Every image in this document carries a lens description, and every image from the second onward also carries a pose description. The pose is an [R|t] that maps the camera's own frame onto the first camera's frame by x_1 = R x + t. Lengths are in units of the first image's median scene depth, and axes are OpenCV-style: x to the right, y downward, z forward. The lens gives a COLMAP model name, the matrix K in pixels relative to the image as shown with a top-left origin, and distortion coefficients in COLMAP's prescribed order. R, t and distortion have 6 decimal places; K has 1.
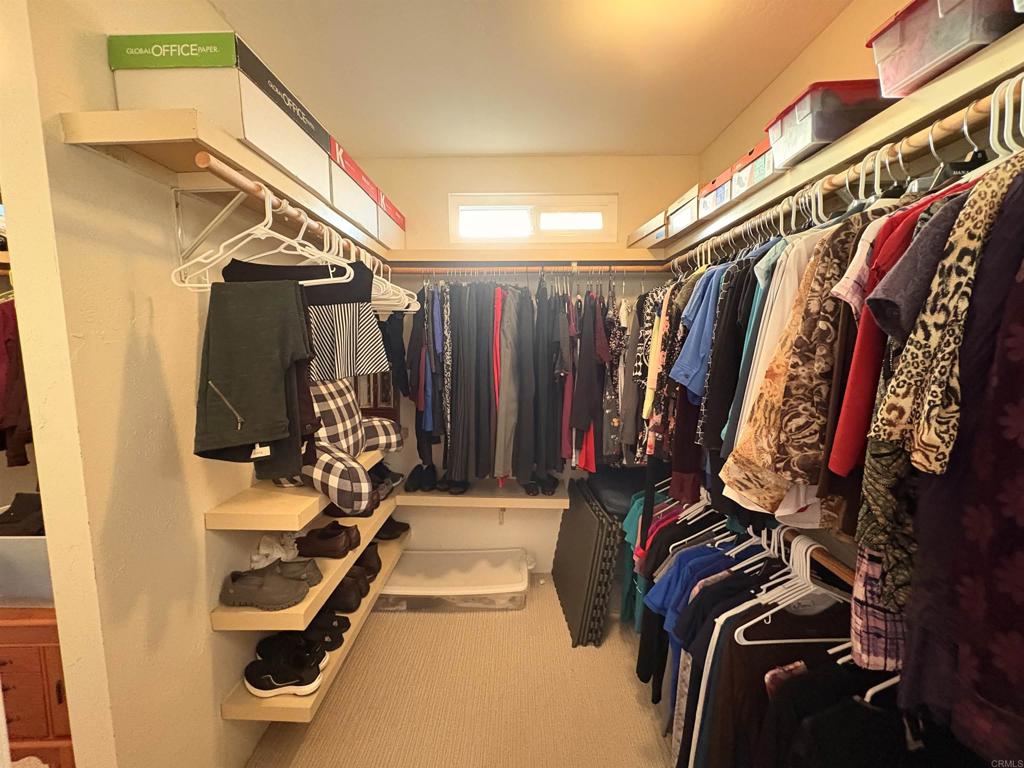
lens RADIAL K [[414.3, 0, 512.0], [0, 414.3, 384.0], [0, 0, 1]] dist [-0.000408, 0.000097]
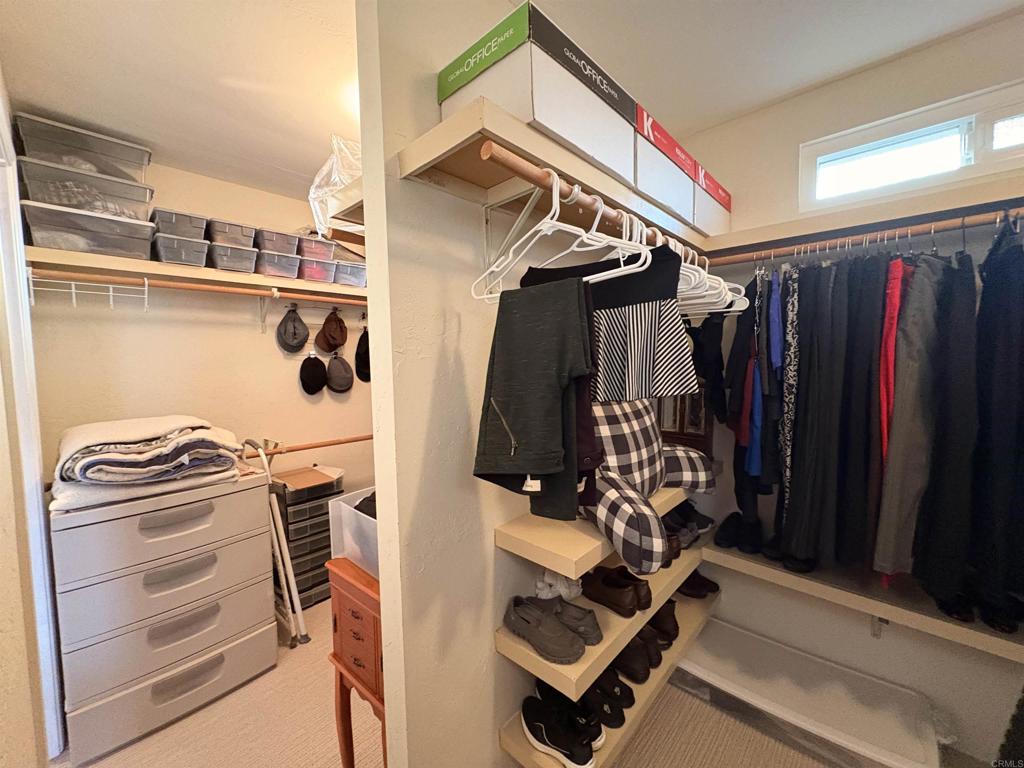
lens RADIAL K [[412.7, 0, 512.0], [0, 412.7, 384.0], [0, 0, 1]] dist [0.000273, -0.000067]
pose [[0.749253, 0.032660, -0.661478, -0.063333], [-0.051739, 0.998617, -0.009299, -0.021979], [0.660259, 0.041192, 0.749907, 0.239030]]
